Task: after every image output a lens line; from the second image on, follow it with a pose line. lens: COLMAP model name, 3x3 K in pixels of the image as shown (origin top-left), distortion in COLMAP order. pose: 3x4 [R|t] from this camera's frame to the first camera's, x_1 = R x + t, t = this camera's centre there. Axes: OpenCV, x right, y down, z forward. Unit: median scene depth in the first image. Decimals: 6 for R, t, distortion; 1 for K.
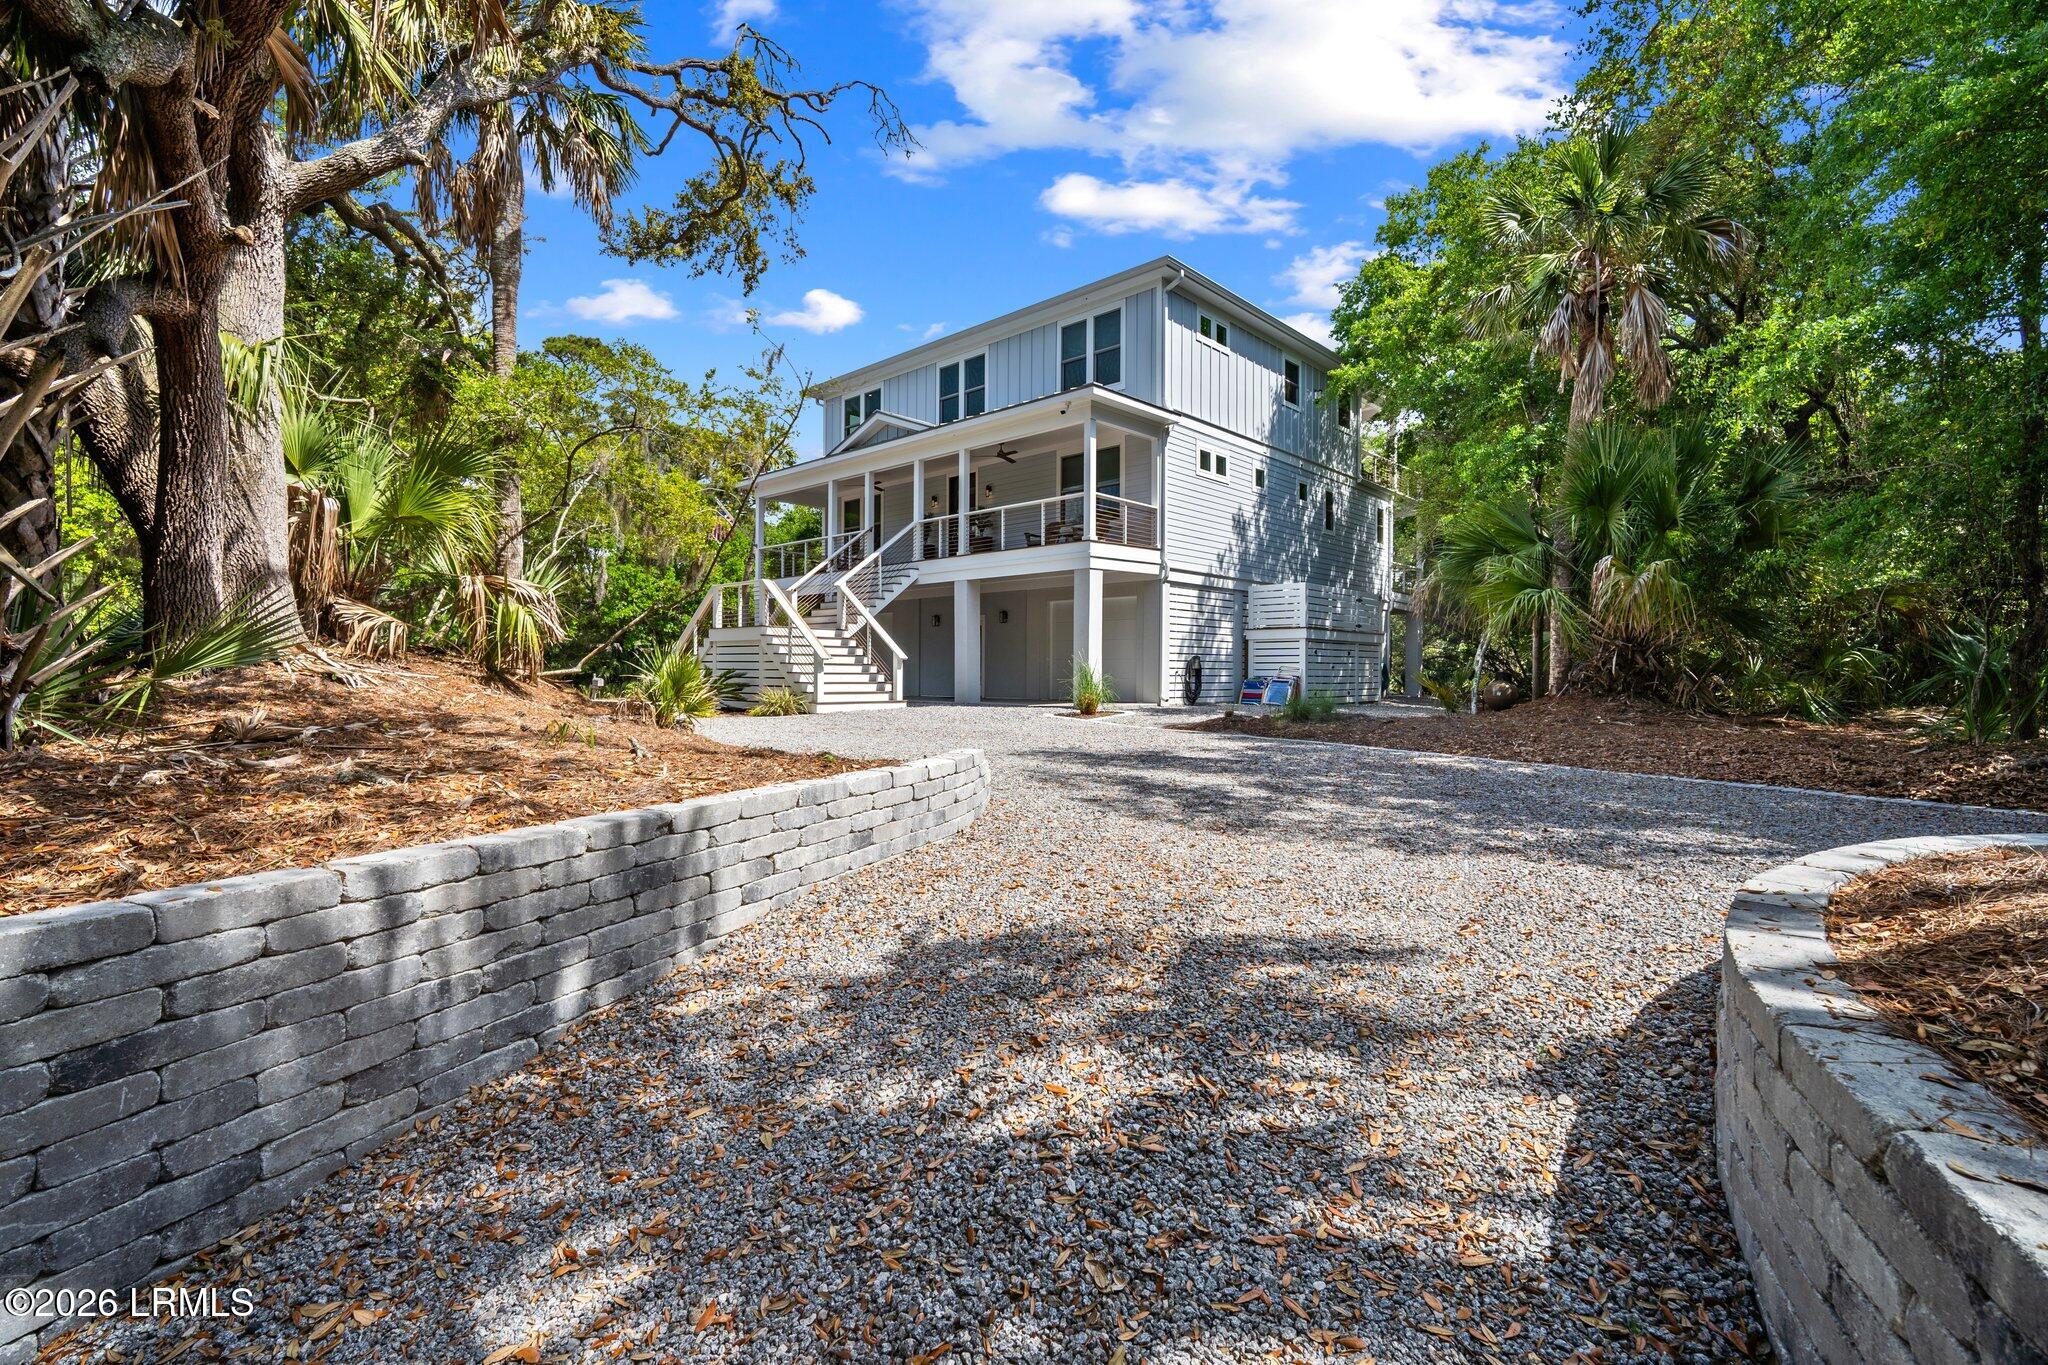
lens RADIAL K [[908.0, 0, 1024.5], [0, 908.0, 669.5], [0, 0, 1]] dist [-0.006476, 0.000212]
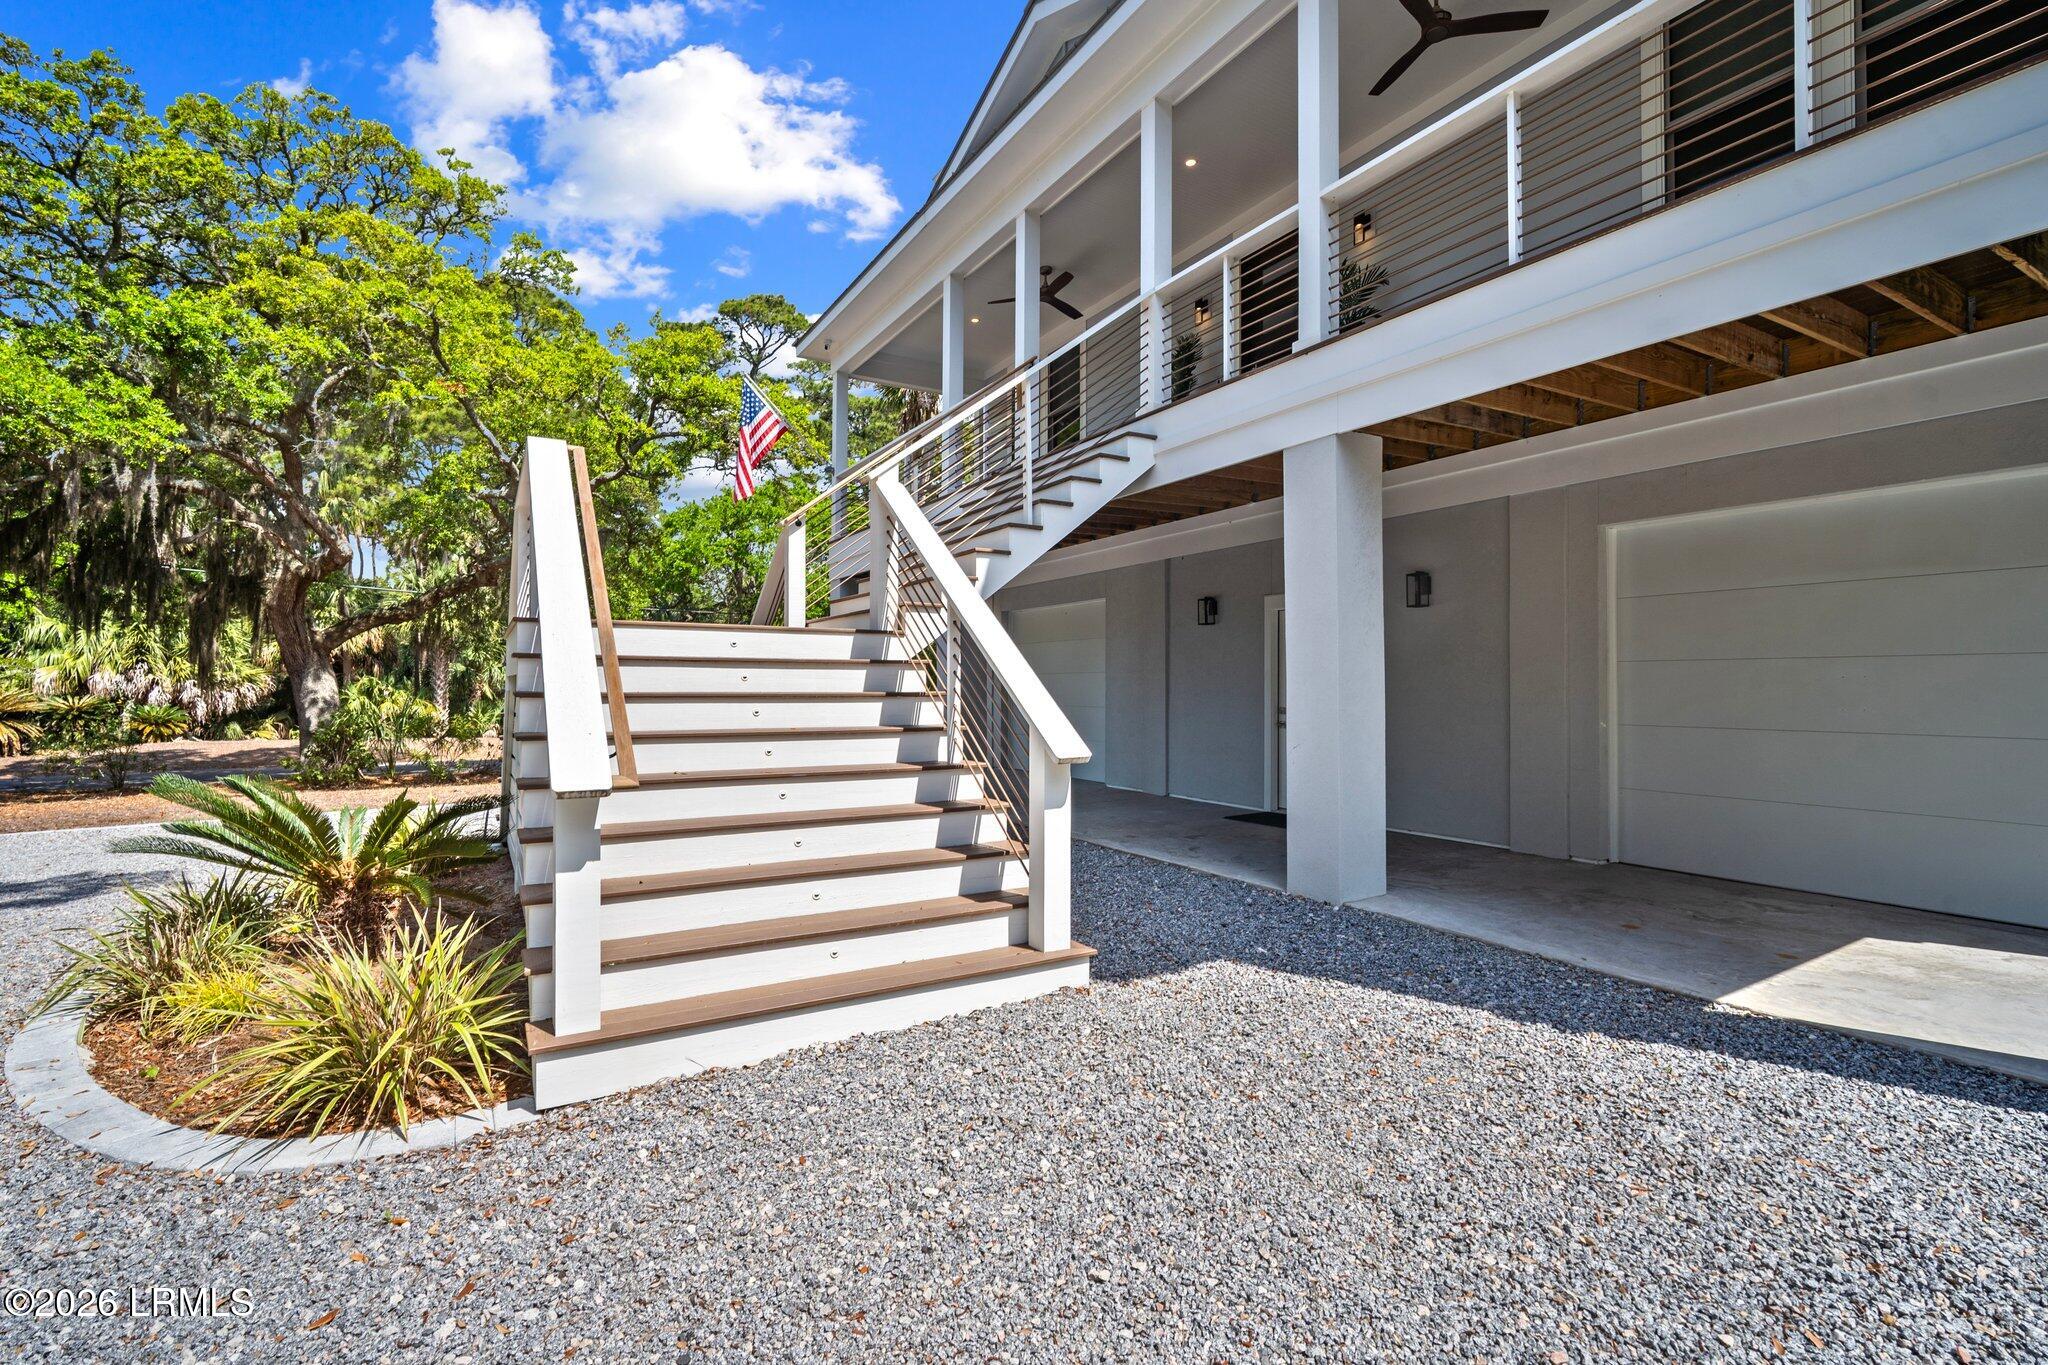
lens RADIAL K [[908.0, 0, 1024.5], [0, 908.0, 669.5], [0, 0, 1]] dist [-0.006476, 0.000212]
pose [[0.958176, -0.007858, -0.286073, -0.074108], [0.003841, 0.999886, -0.014599, -0.027000], [0.286155, 0.012890, 0.958097, 0.712421]]
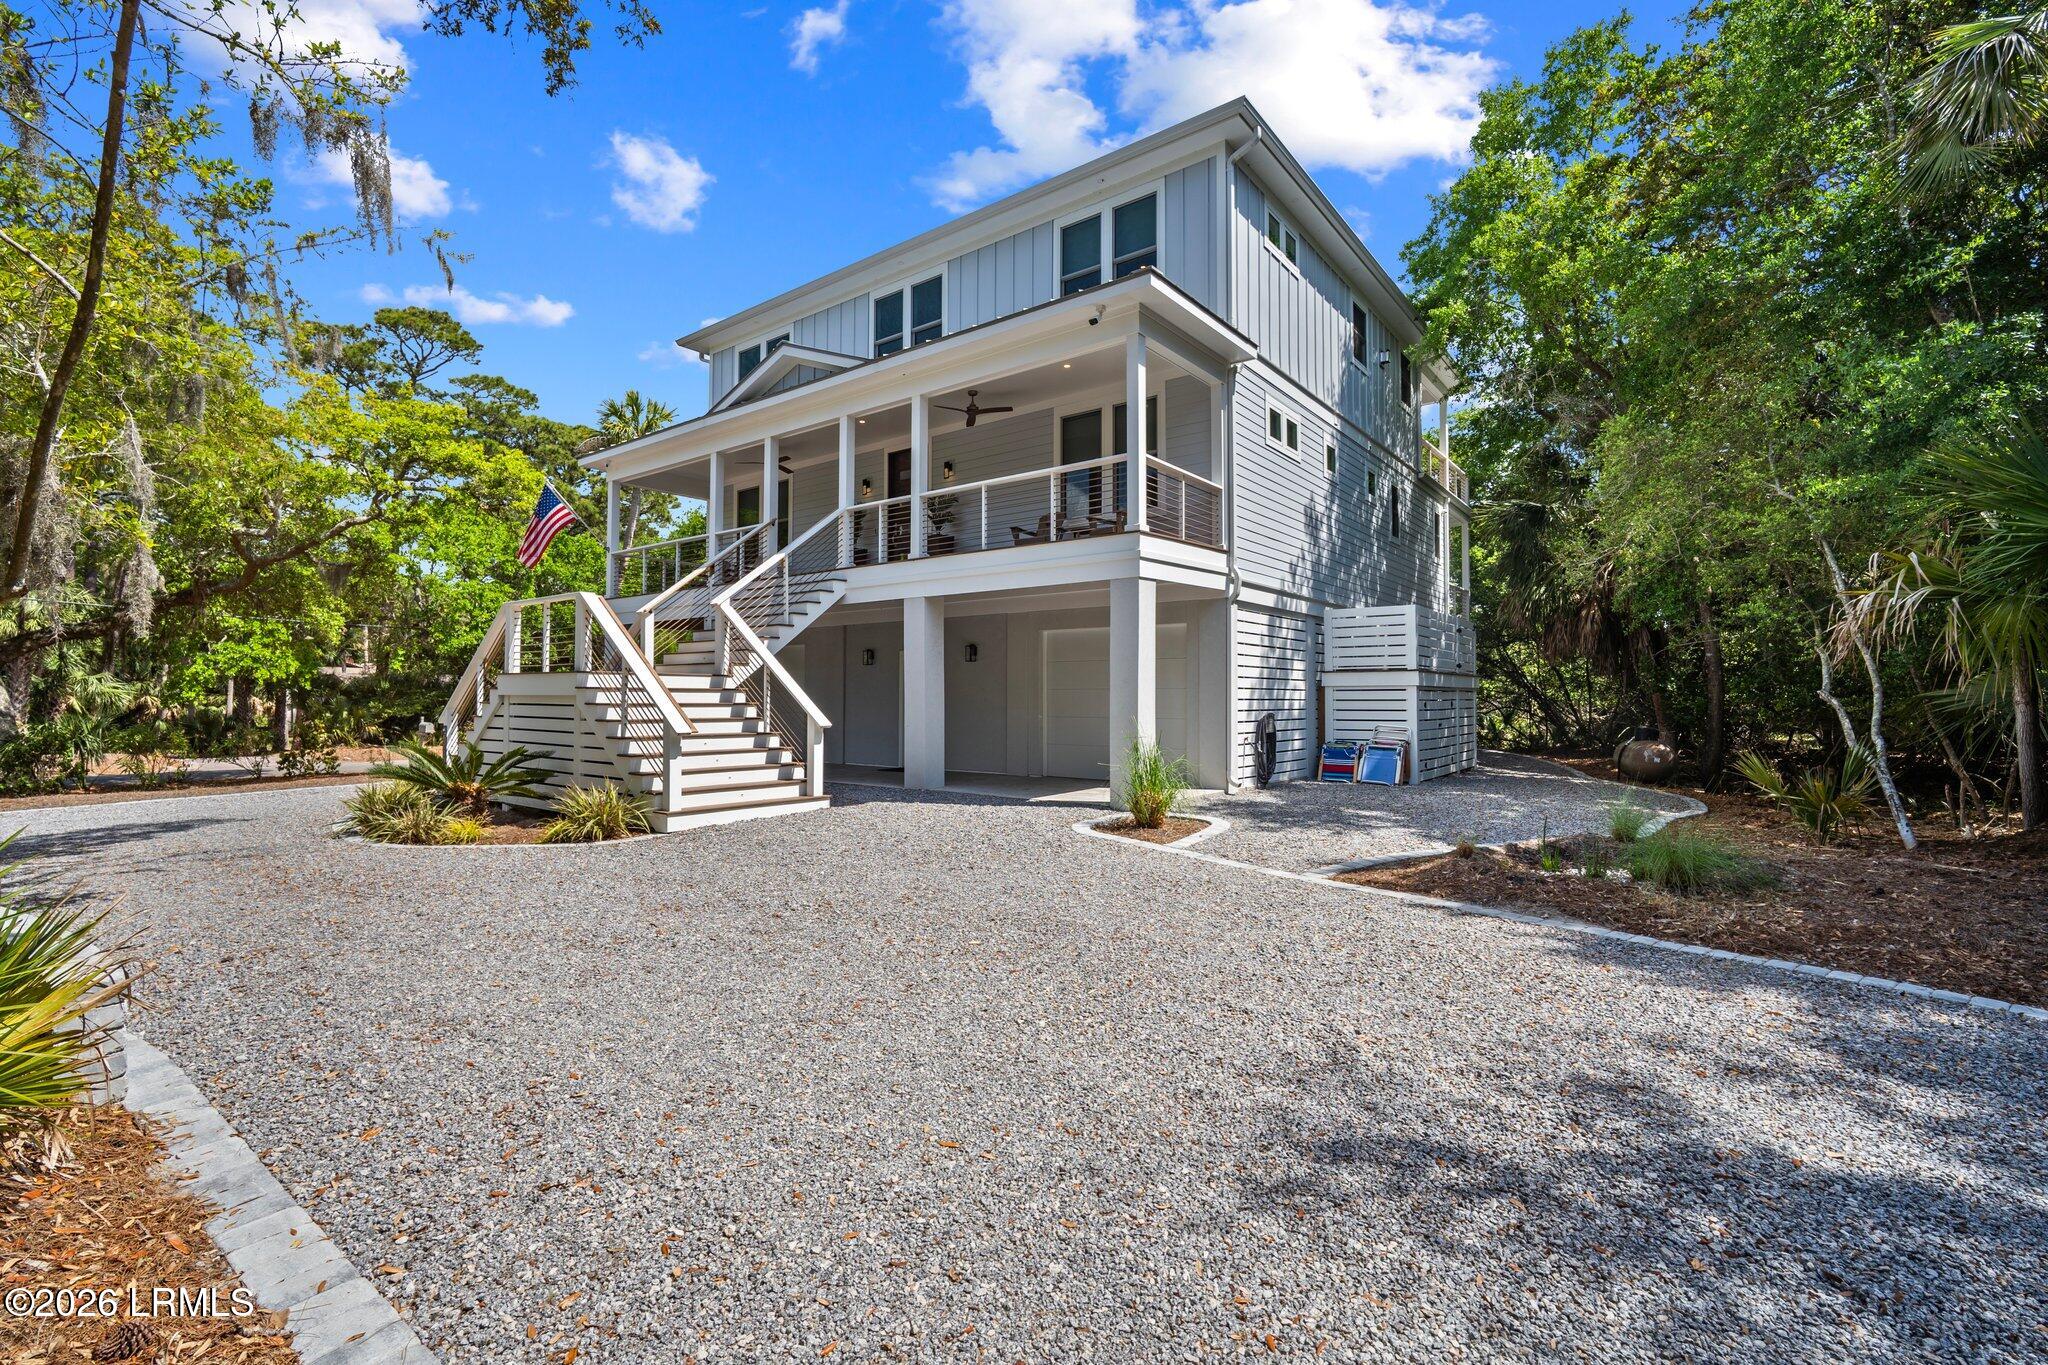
lens RADIAL K [[908.0, 0, 1024.5], [0, 908.0, 669.5], [0, 0, 1]] dist [-0.006476, 0.000212]
pose [[0.995479, -0.000124, 0.094986, -0.053279], [0.002870, 0.999582, -0.028777, -0.028478], [-0.094943, 0.028920, 0.995063, 0.352395]]
